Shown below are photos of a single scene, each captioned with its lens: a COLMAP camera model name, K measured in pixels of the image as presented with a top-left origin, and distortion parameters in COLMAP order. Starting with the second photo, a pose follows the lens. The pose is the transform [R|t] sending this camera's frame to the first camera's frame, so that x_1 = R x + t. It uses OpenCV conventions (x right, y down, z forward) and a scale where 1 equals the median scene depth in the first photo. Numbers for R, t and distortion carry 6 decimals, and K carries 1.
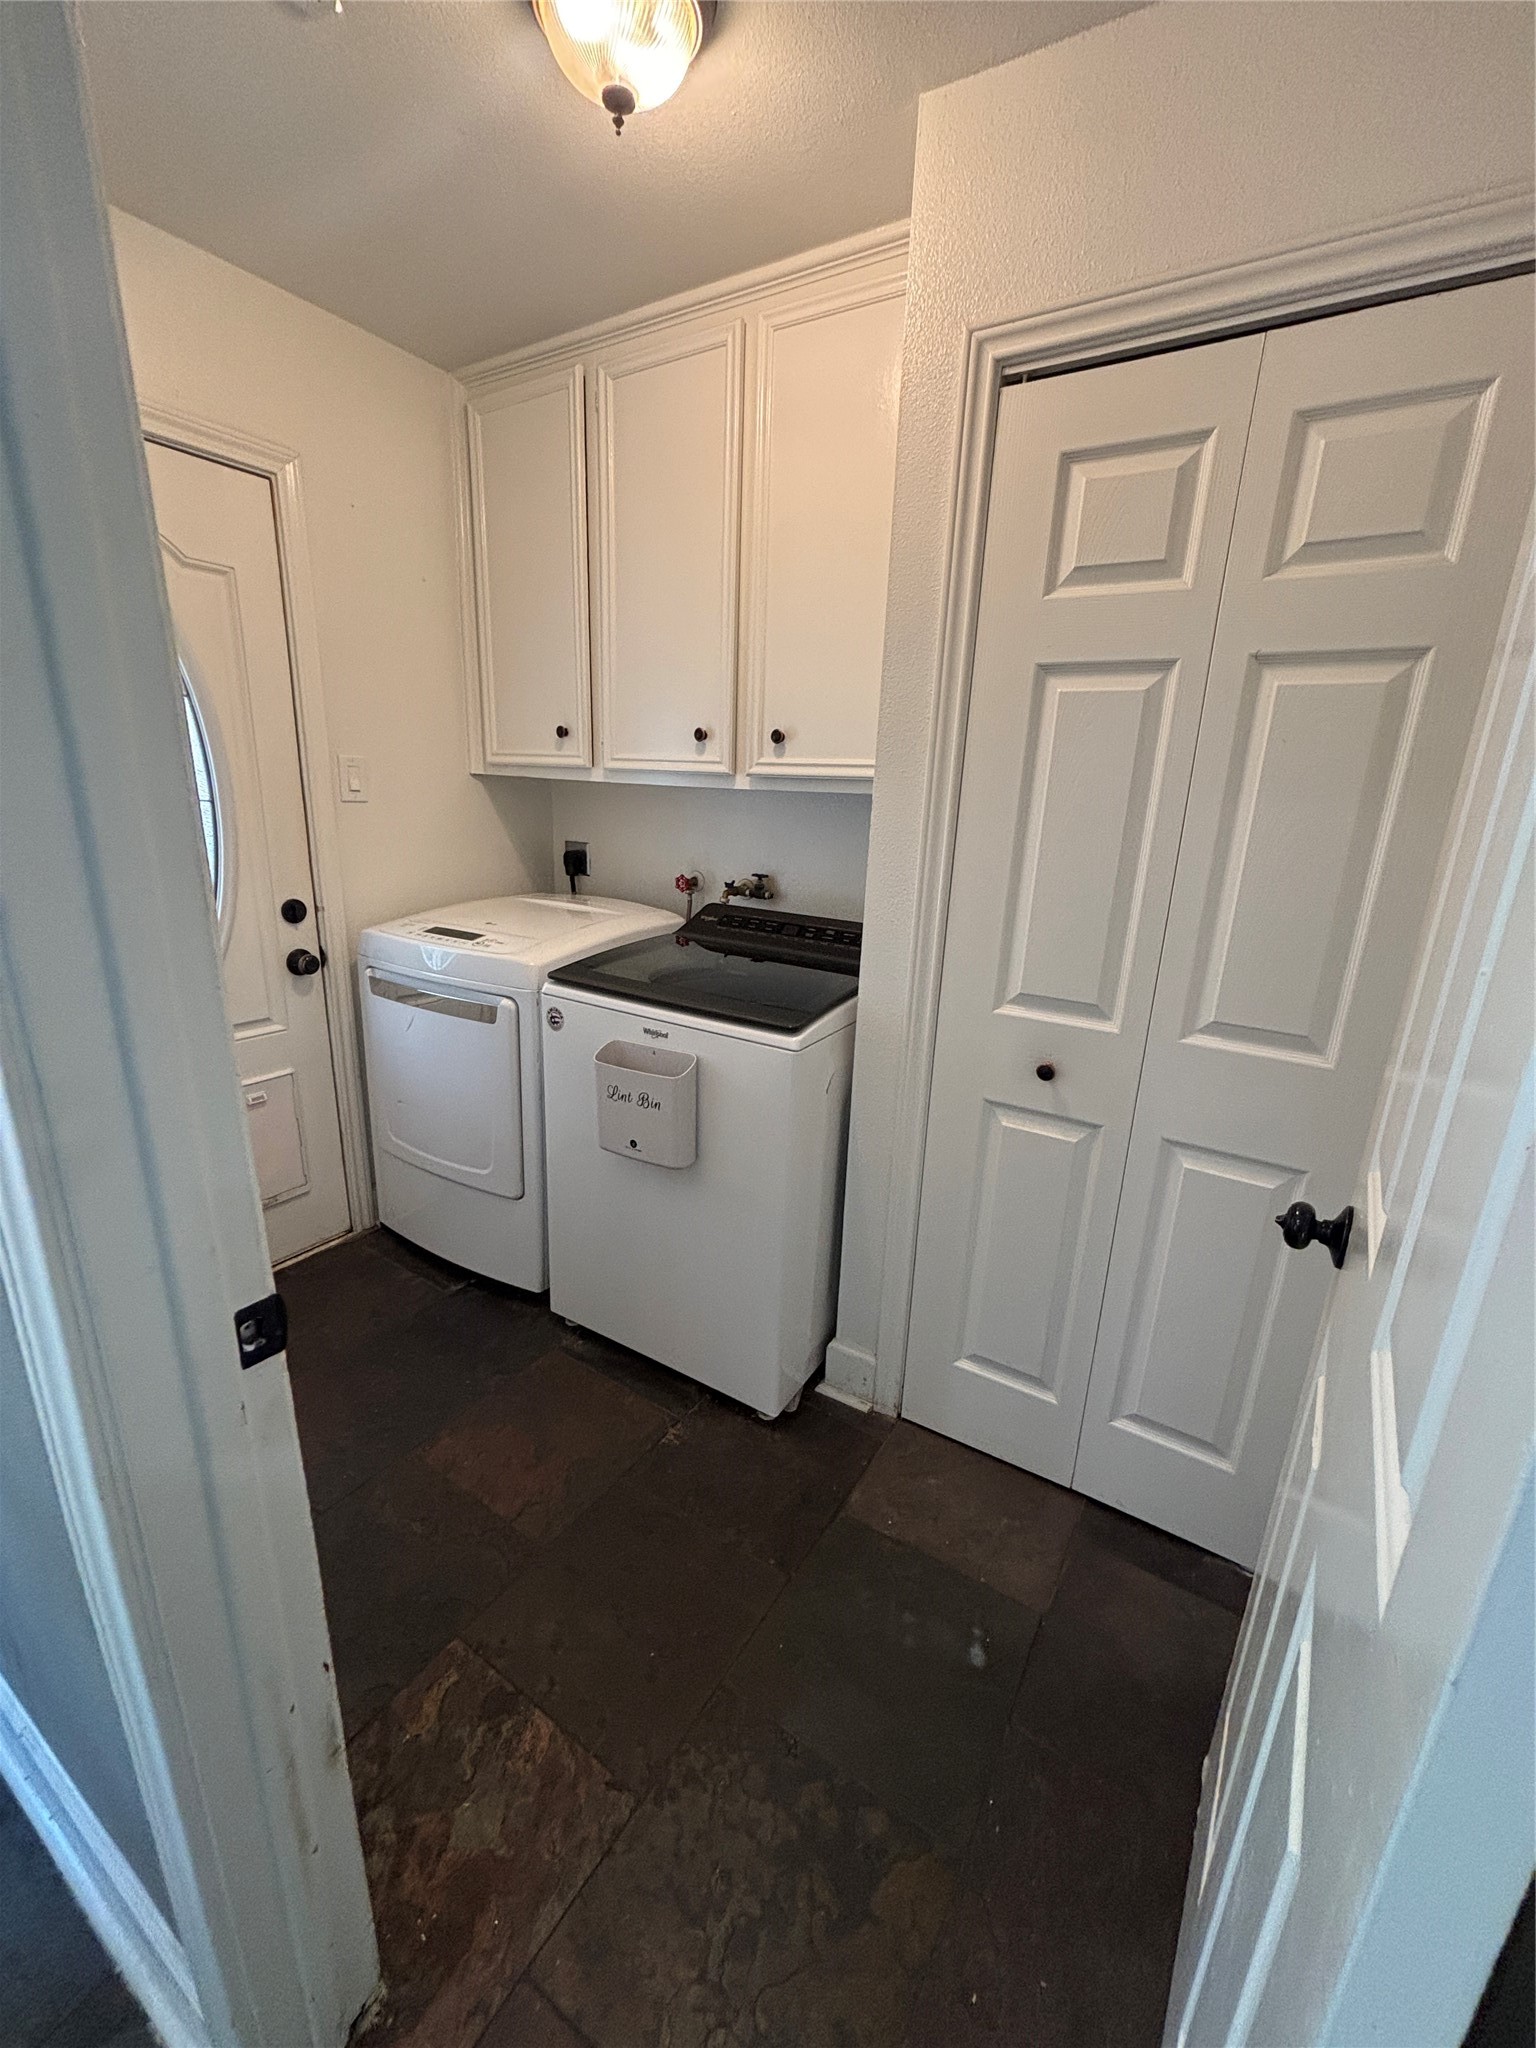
lens RADIAL K [[828.2, 0, 761.8], [0, 828.2, 1025.3], [0, 0, 1]] dist [-0.008270, 0.002591]
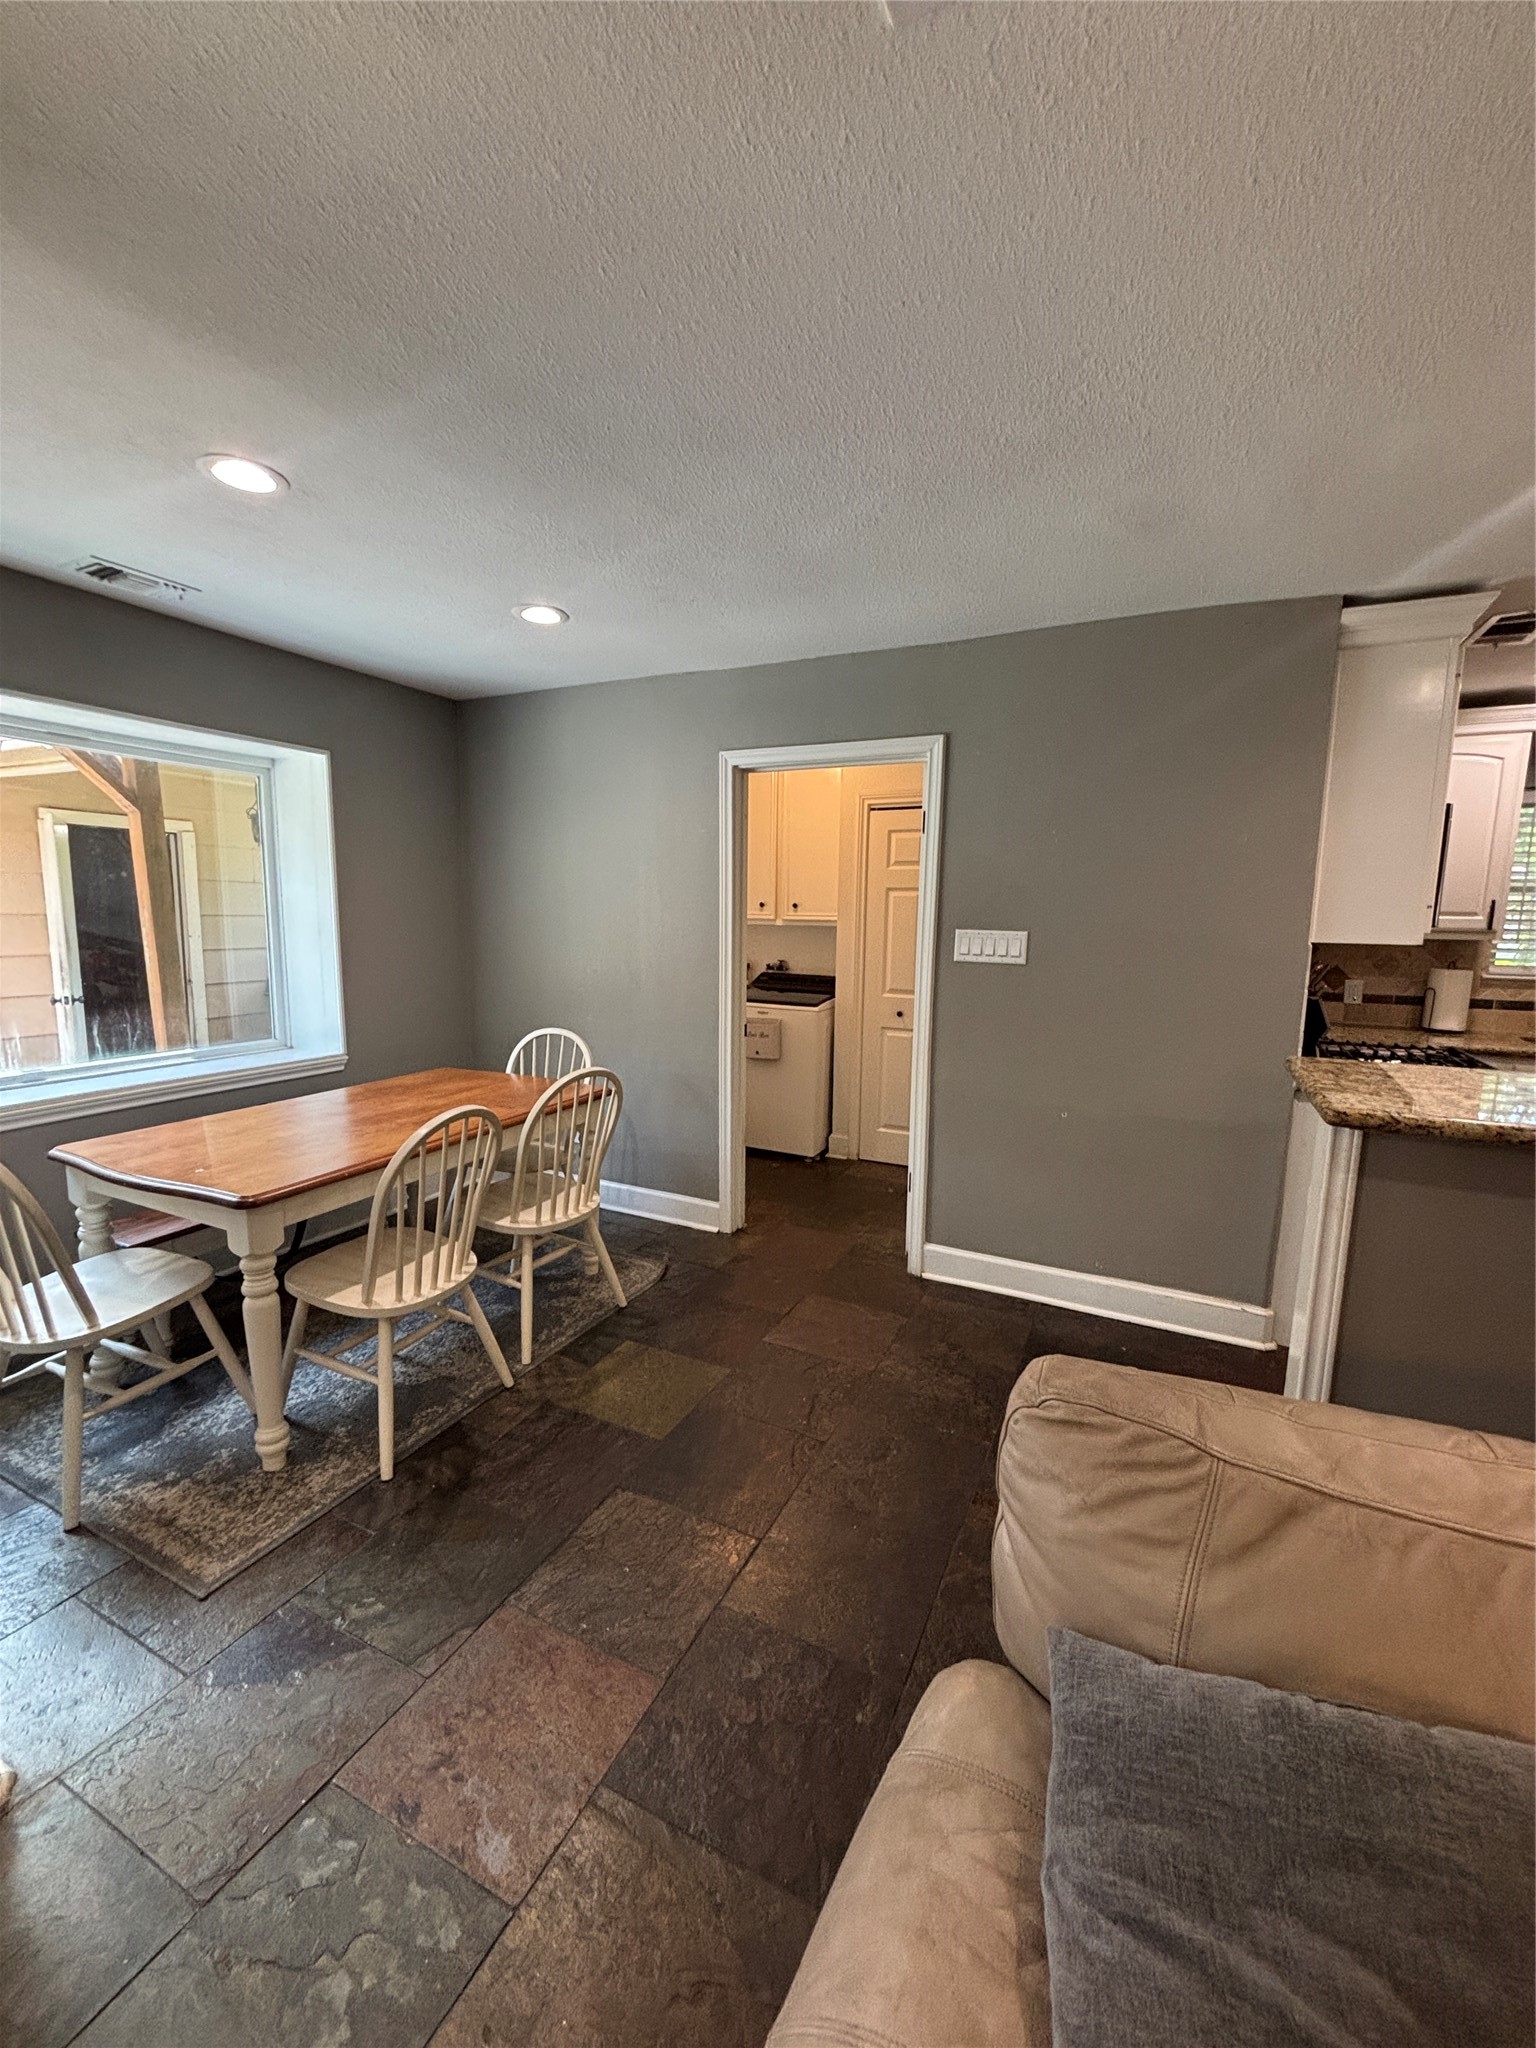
lens RADIAL K [[828.2, 0, 761.8], [0, 828.2, 1025.3], [0, 0, 1]] dist [-0.008270, 0.002591]
pose [[0.993799, -0.034591, 0.105677, -0.347891], [0.049484, 0.988666, -0.141739, 0.361628], [-0.099577, 0.146089, 0.984247, -1.398223]]
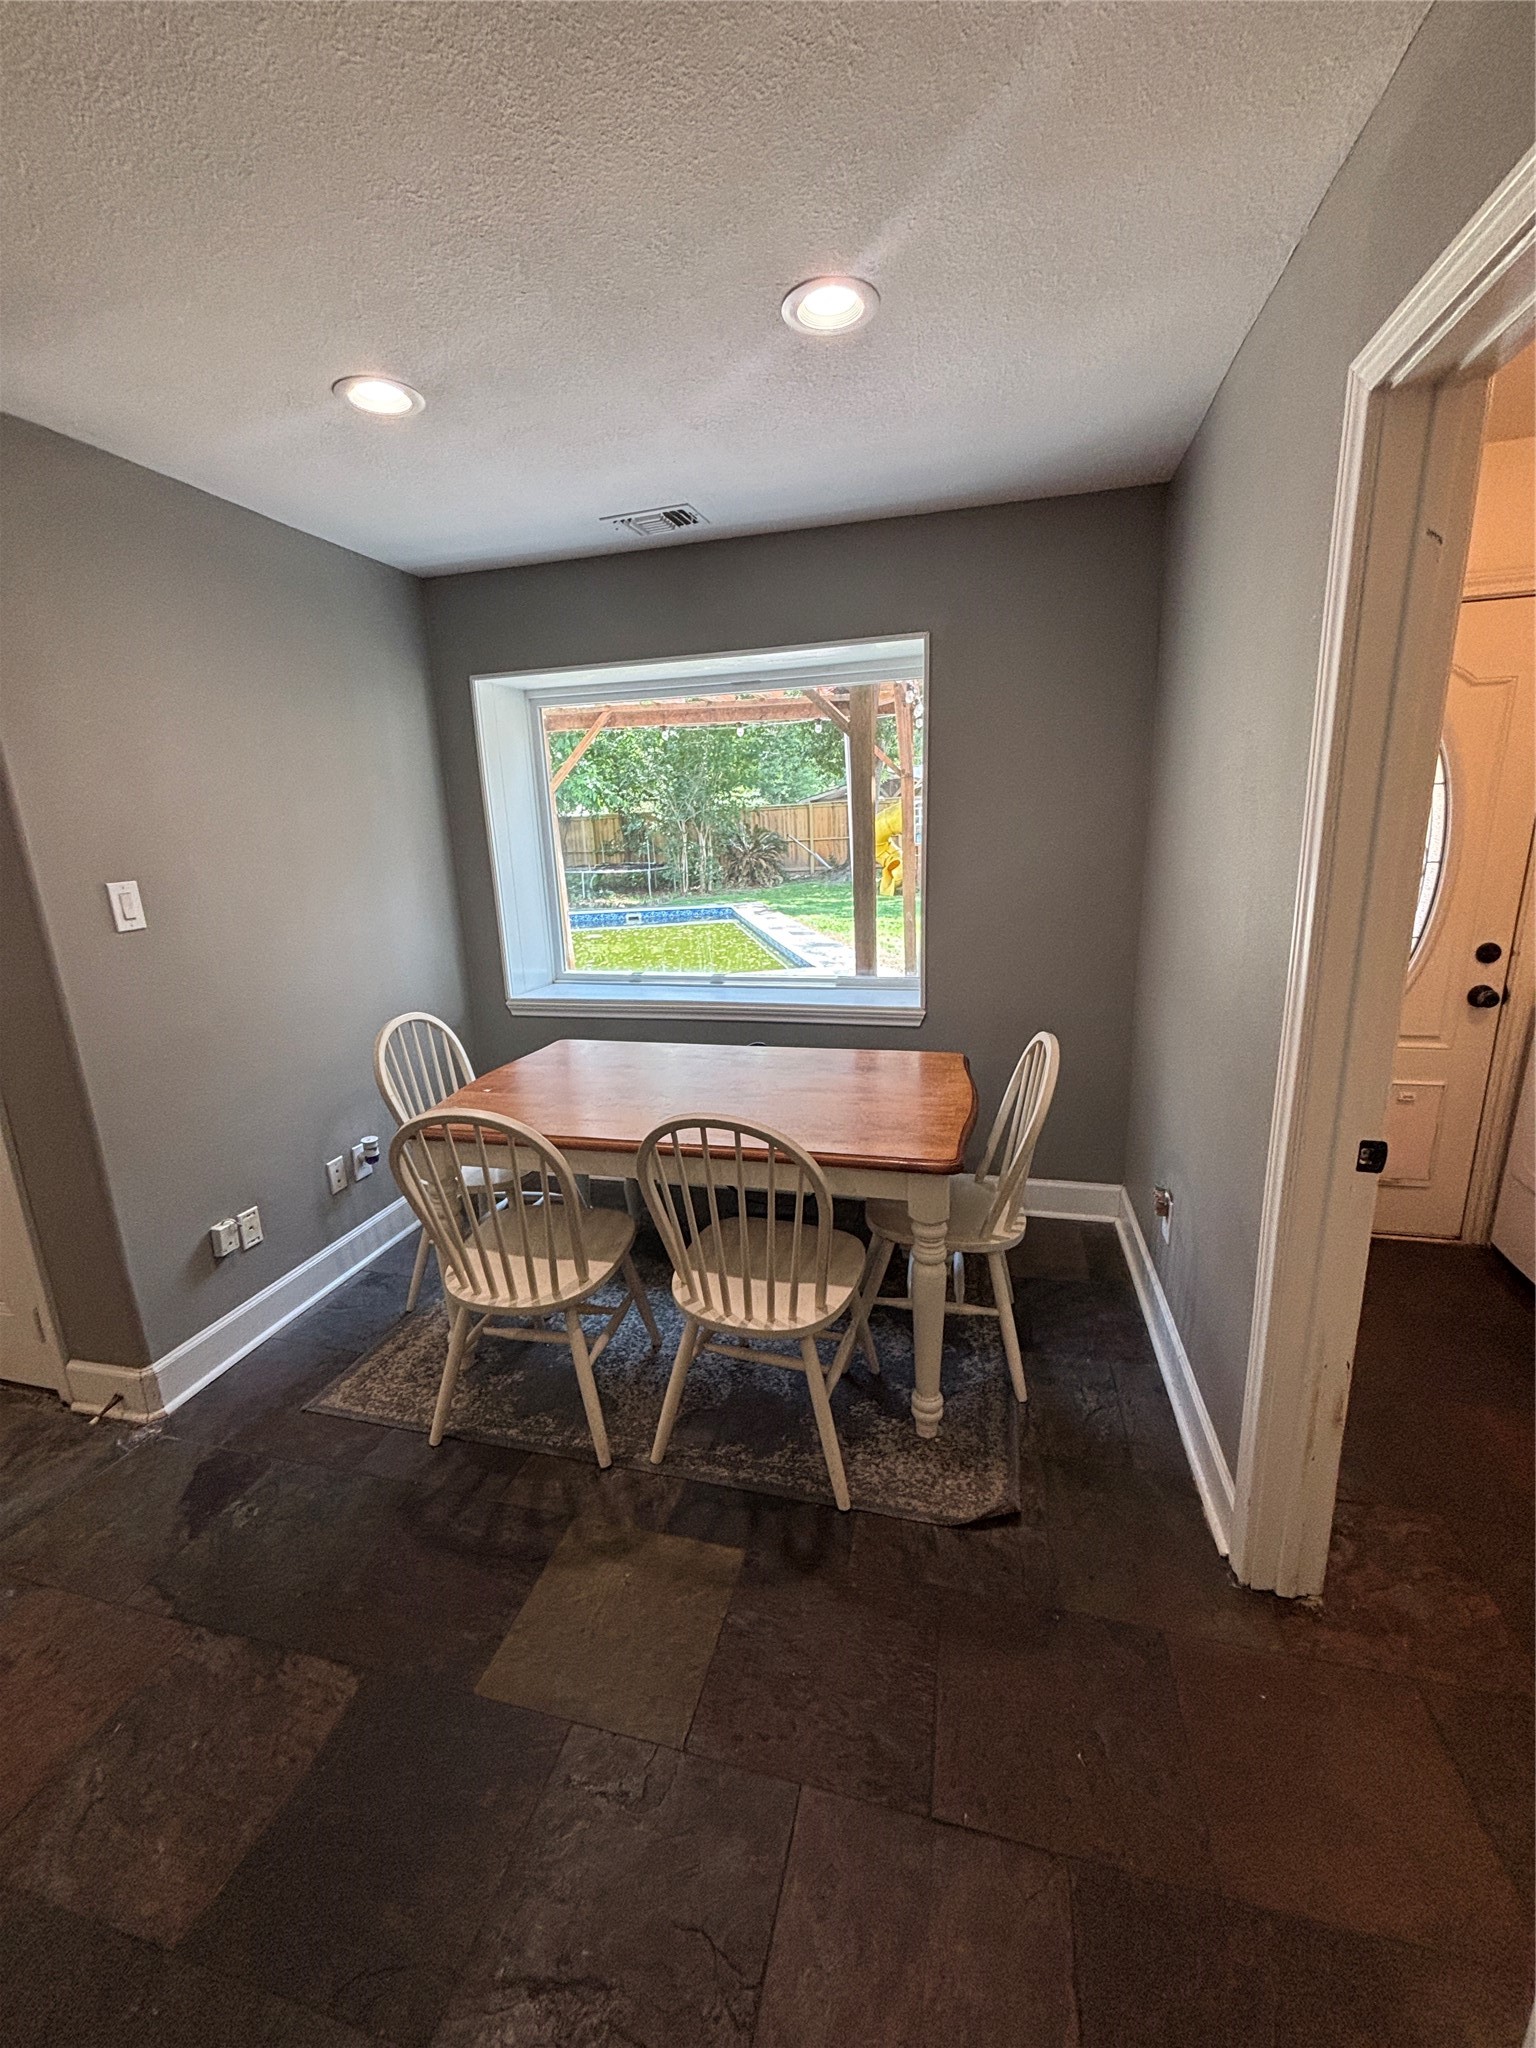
lens RADIAL K [[828.2, 0, 761.8], [0, 828.2, 1025.3], [0, 0, 1]] dist [-0.008270, 0.002591]
pose [[0.307766, 0.164760, -0.937088, 0.236876], [-0.226094, 0.969346, 0.096176, 0.084729], [0.924209, 0.182270, 0.335583, -0.336894]]
